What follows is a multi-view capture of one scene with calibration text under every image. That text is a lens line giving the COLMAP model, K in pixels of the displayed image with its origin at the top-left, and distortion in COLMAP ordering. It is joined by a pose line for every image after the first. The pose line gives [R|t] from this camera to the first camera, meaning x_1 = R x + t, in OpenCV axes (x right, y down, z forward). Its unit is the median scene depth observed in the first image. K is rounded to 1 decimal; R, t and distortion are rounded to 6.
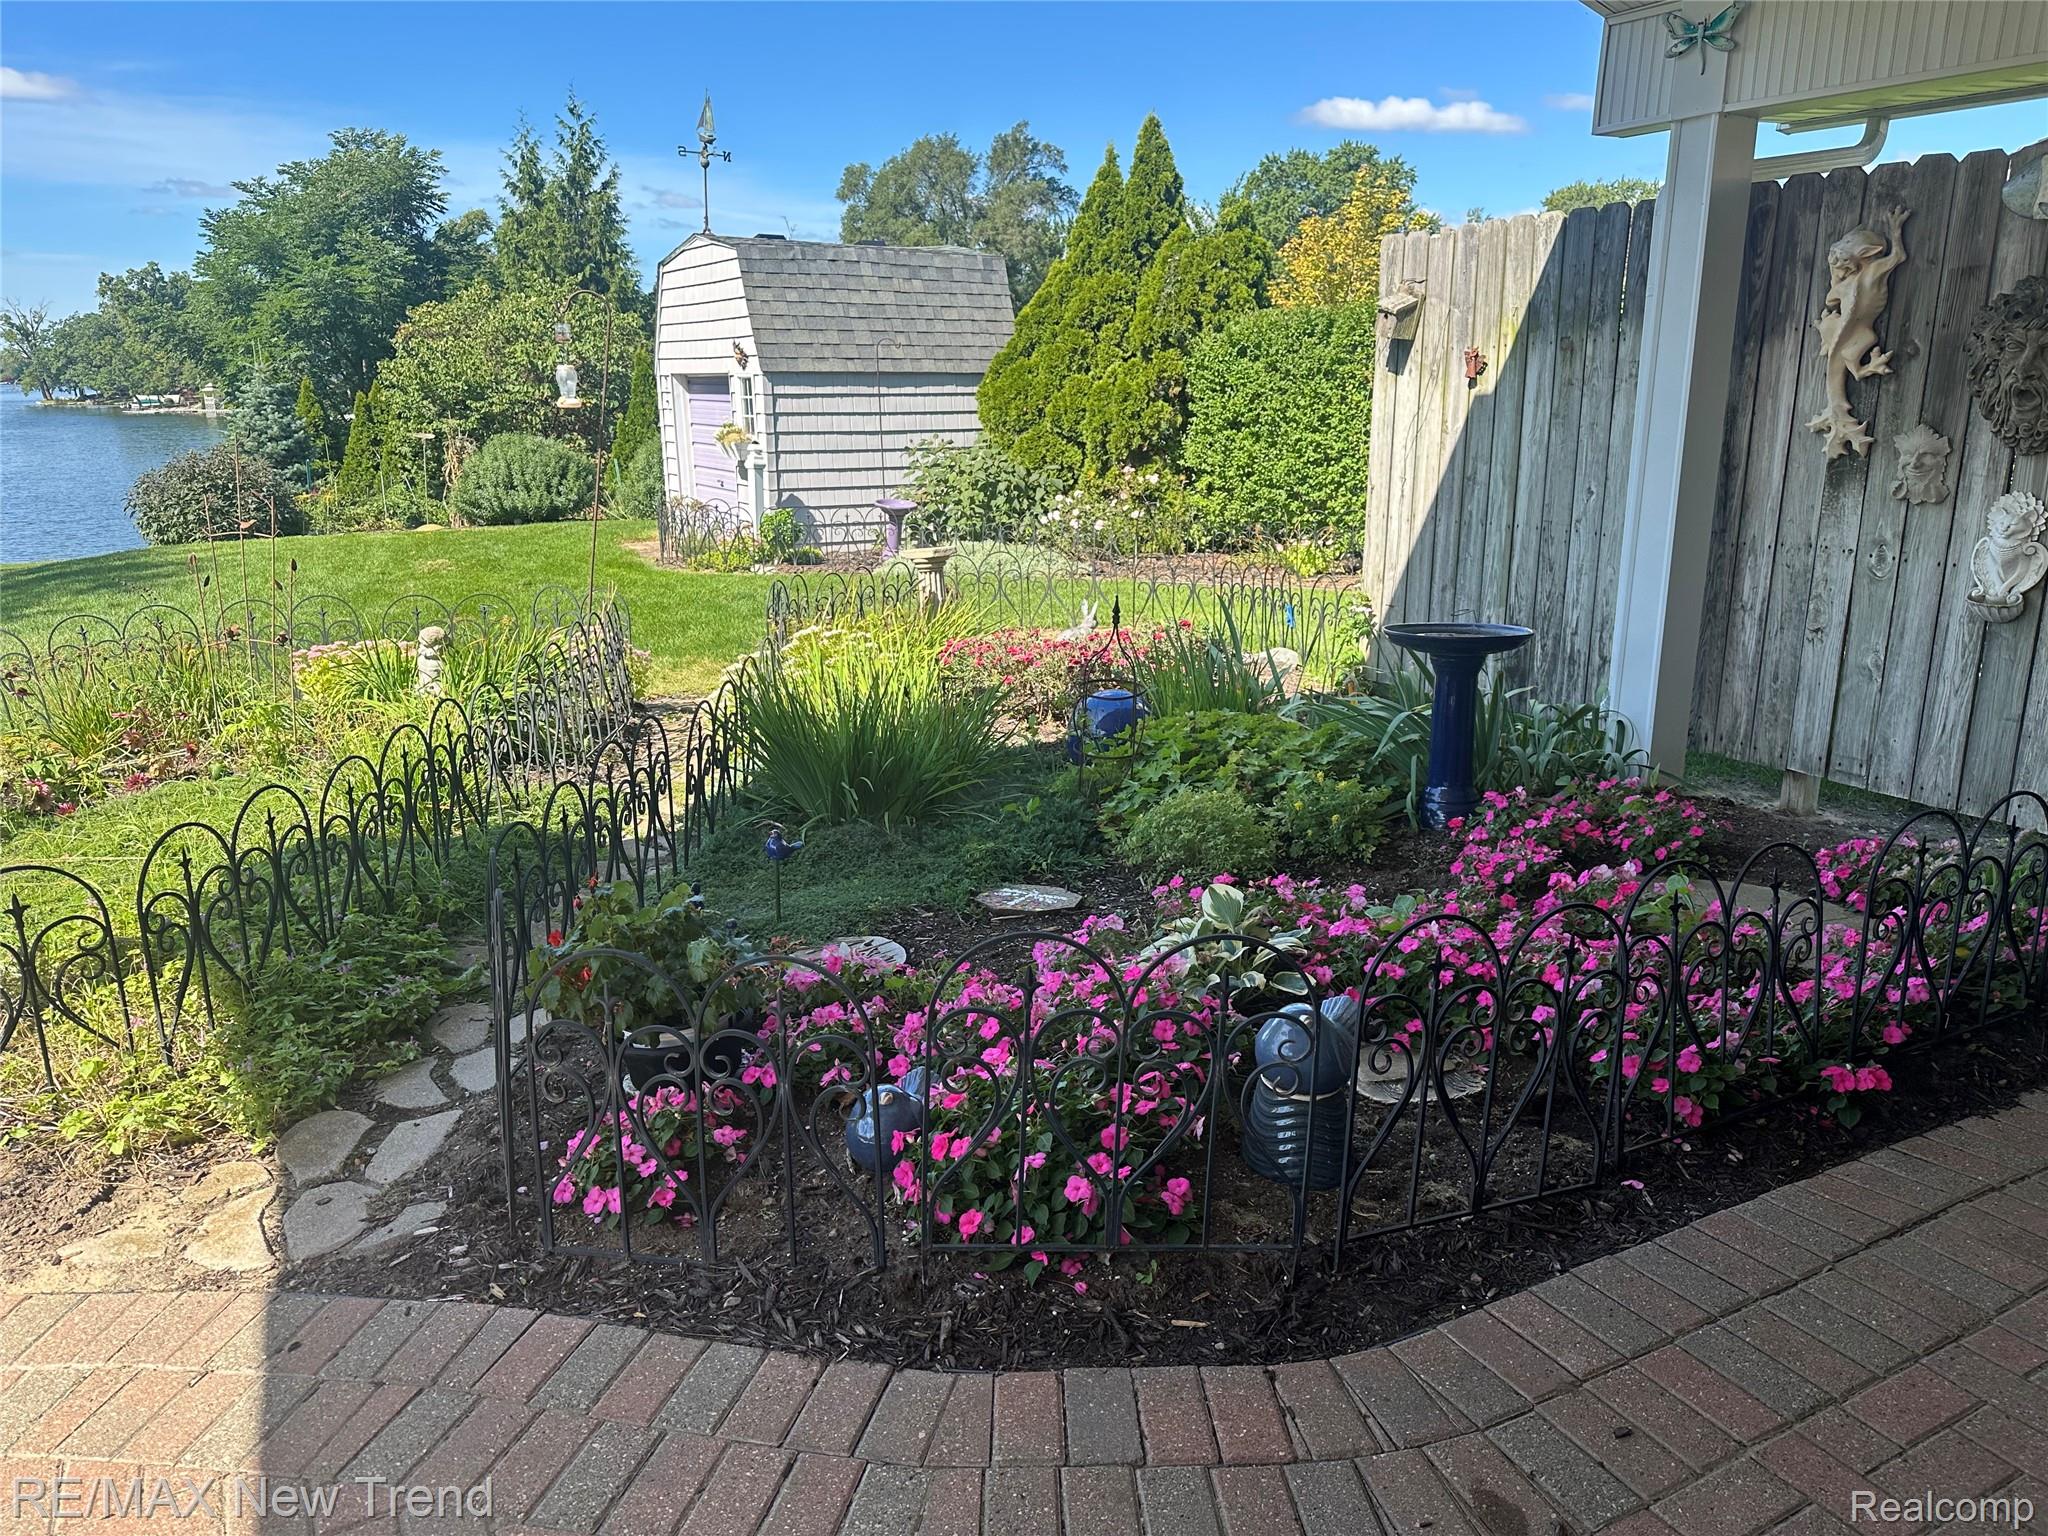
lens RADIAL K [[1468.3, 0, 1056.0], [0, 1468.3, 792.8], [0, 0, 1]] dist [0.040363, -0.046979]
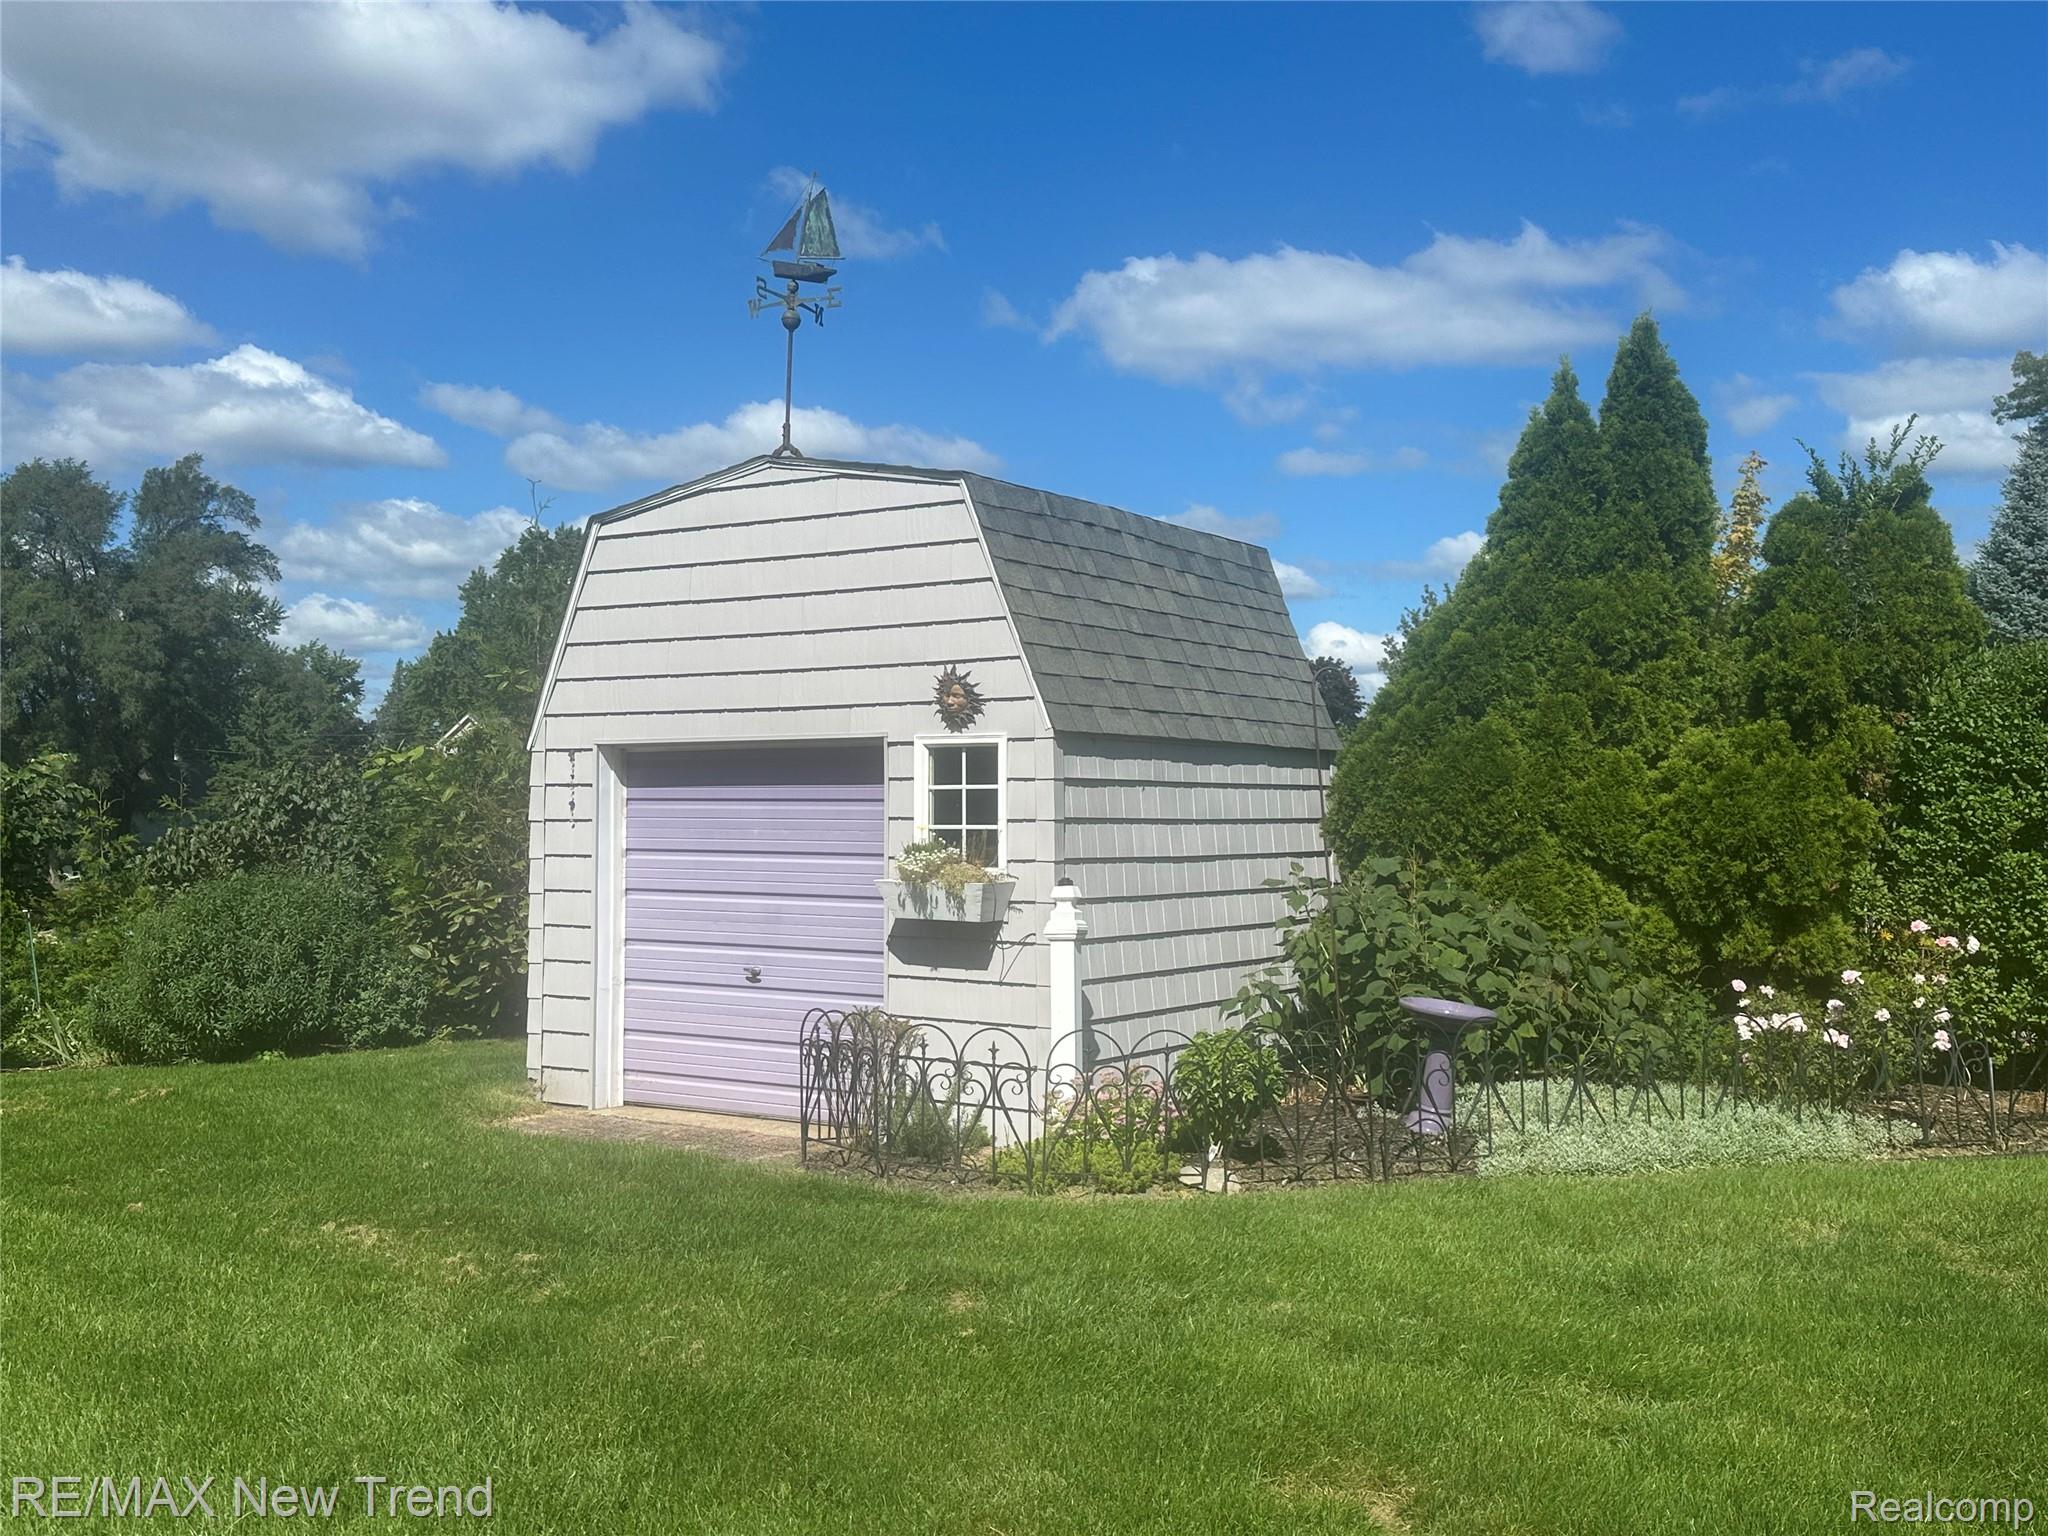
lens RADIAL K [[1884.8, 0, 1021.4], [0, 1884.8, 789.5], [0, 0, 1]] dist [0.076659, 0.000000]
pose [[0.883734, 0.008736, 0.467908, -0.487695], [0.125297, 0.958908, -0.254551, -0.122951], [-0.450904, 0.283583, 0.846325, 0.524086]]
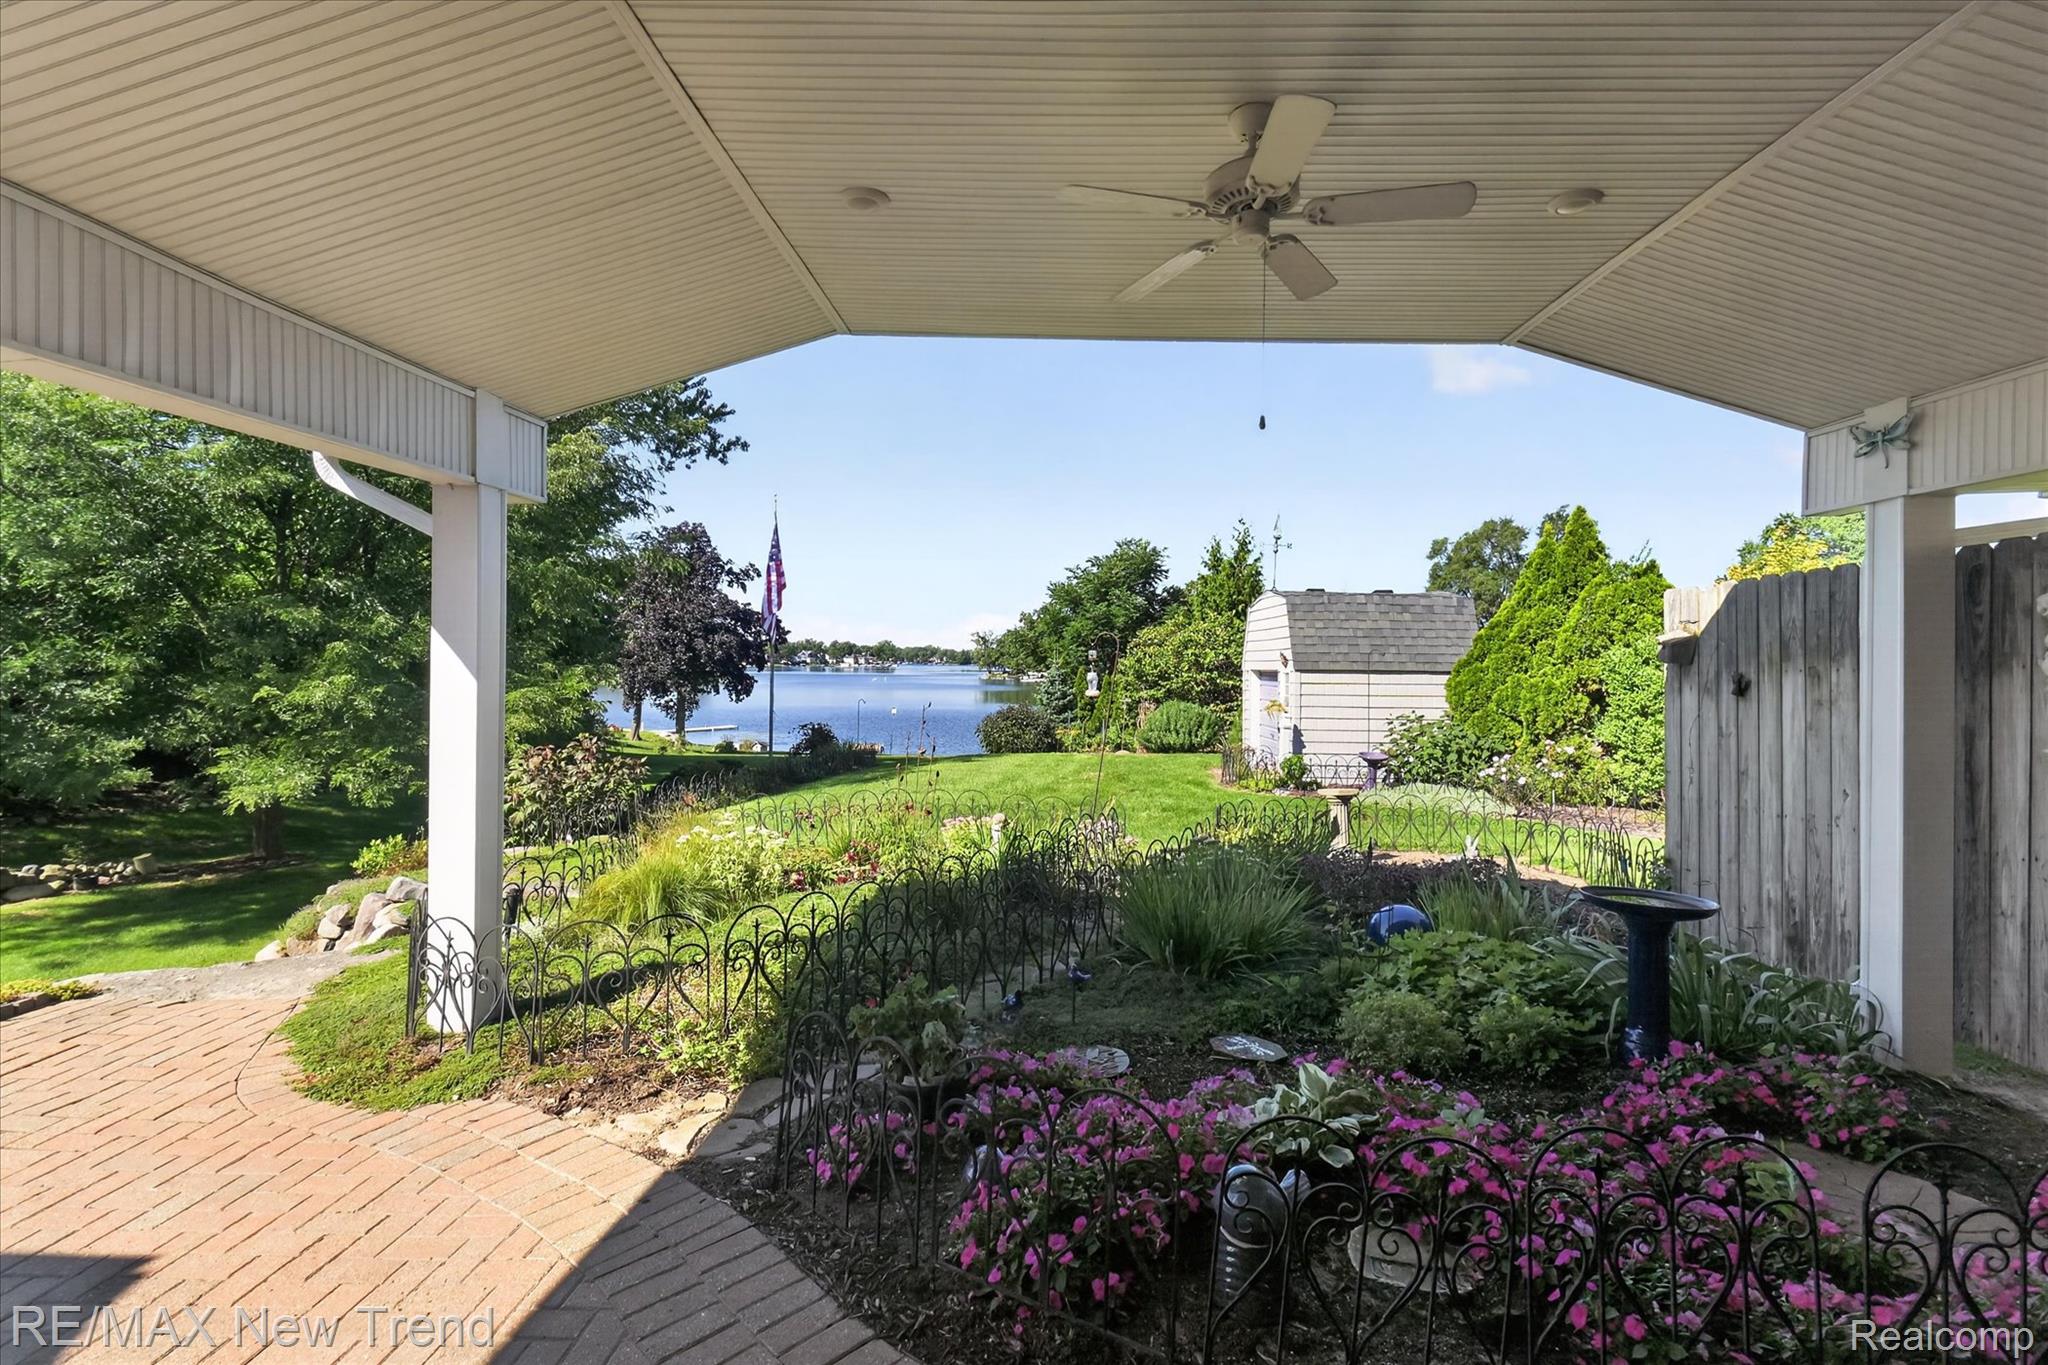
lens RADIAL K [[946.3, 0, 1020.7], [0, 946.3, 668.0], [0, 0, 1]] dist [-0.001597, -0.002459]
pose [[0.849936, 0.014514, -0.526686, 0.088280], [-0.154965, 0.962294, -0.223555, -0.013785], [0.503582, 0.271625, 0.820137, 0.013960]]
